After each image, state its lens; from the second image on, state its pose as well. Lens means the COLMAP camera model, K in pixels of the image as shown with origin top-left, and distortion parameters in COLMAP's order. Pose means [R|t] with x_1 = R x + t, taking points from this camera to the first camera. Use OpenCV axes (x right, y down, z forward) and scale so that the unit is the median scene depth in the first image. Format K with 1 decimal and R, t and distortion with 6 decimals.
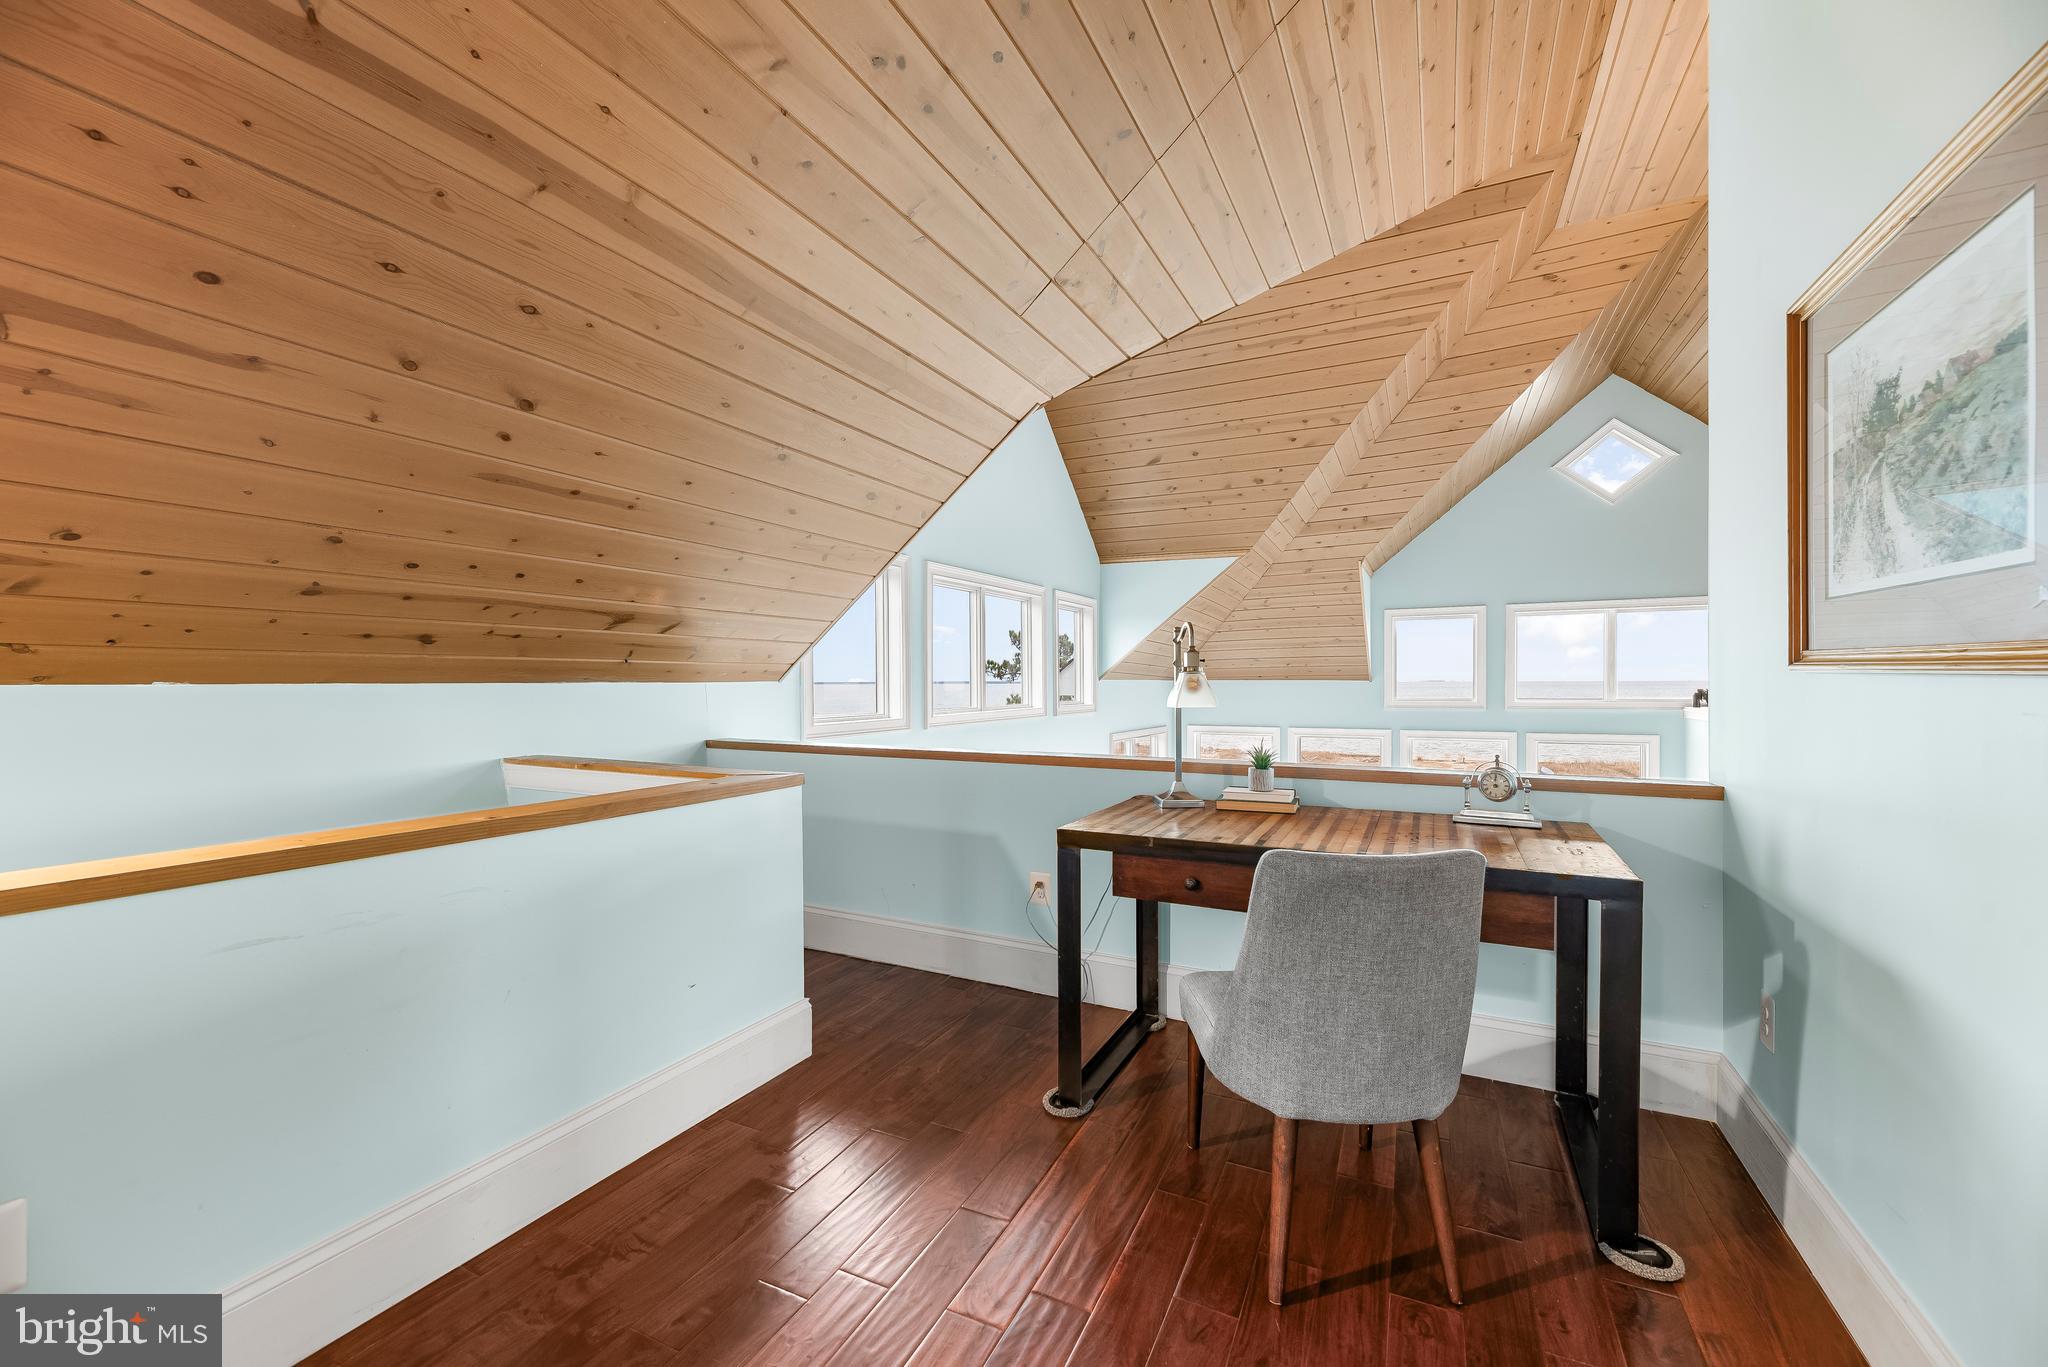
lens RADIAL K [[832.6, 0, 1021.9], [0, 832.6, 676.3], [0, 0, 1]] dist [0.000338, 0.000044]
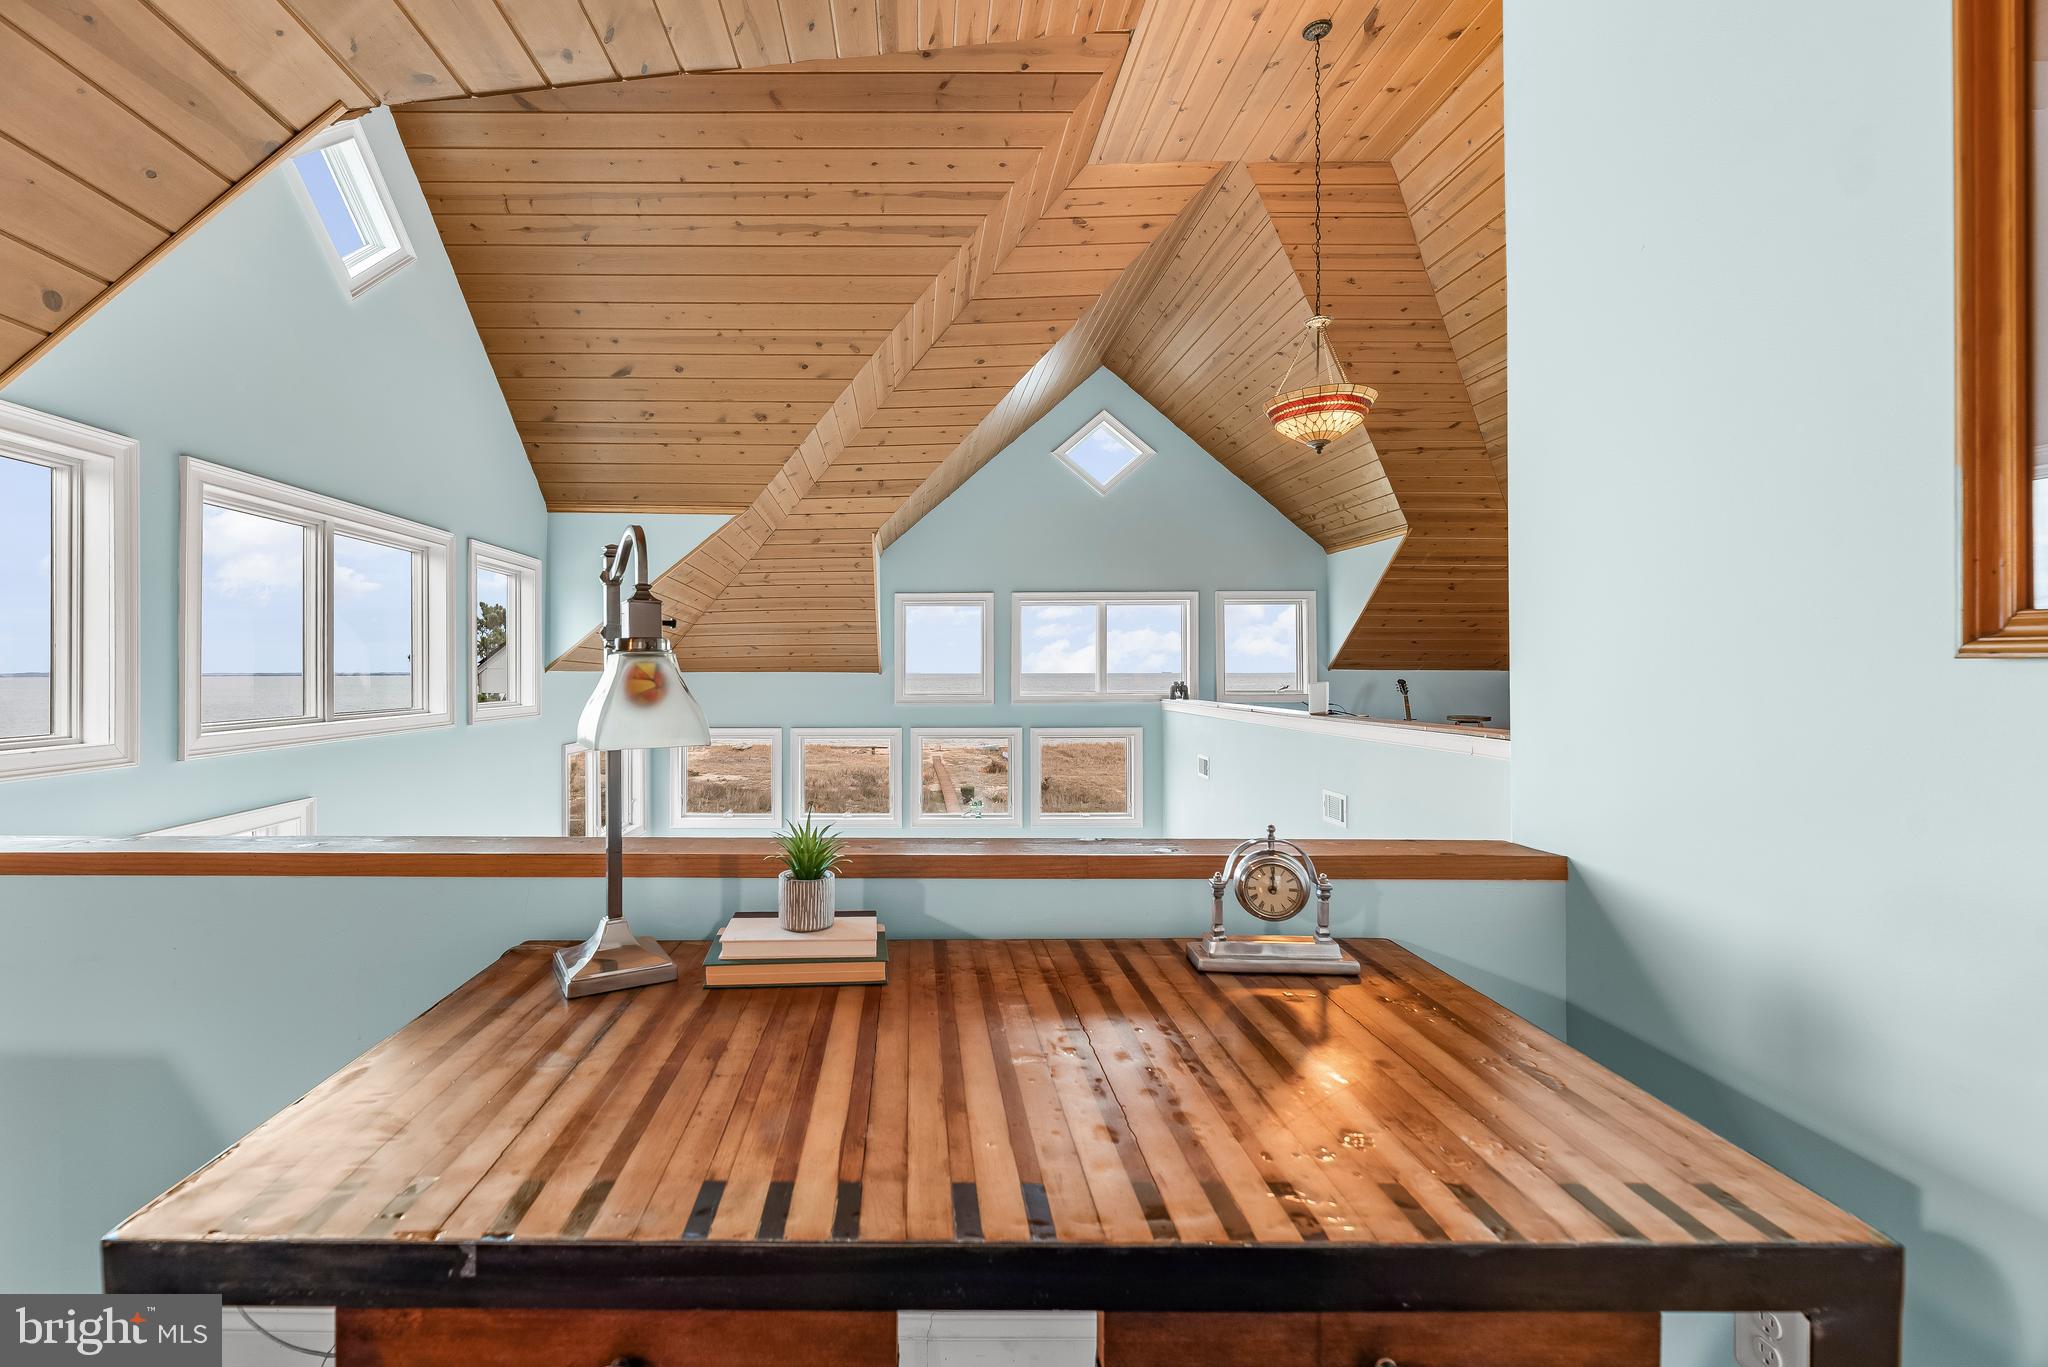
lens RADIAL K [[867.4, 0, 894.9], [0, 867.4, 674.6], [0, 0, 1]] dist [-0.000738, 0.000072]
pose [[0.903516, -0.000071, 0.428555, 0.048634], [-0.003418, 0.999967, 0.007373, 0.000624], [-0.428542, -0.008126, 0.903485, 0.206755]]
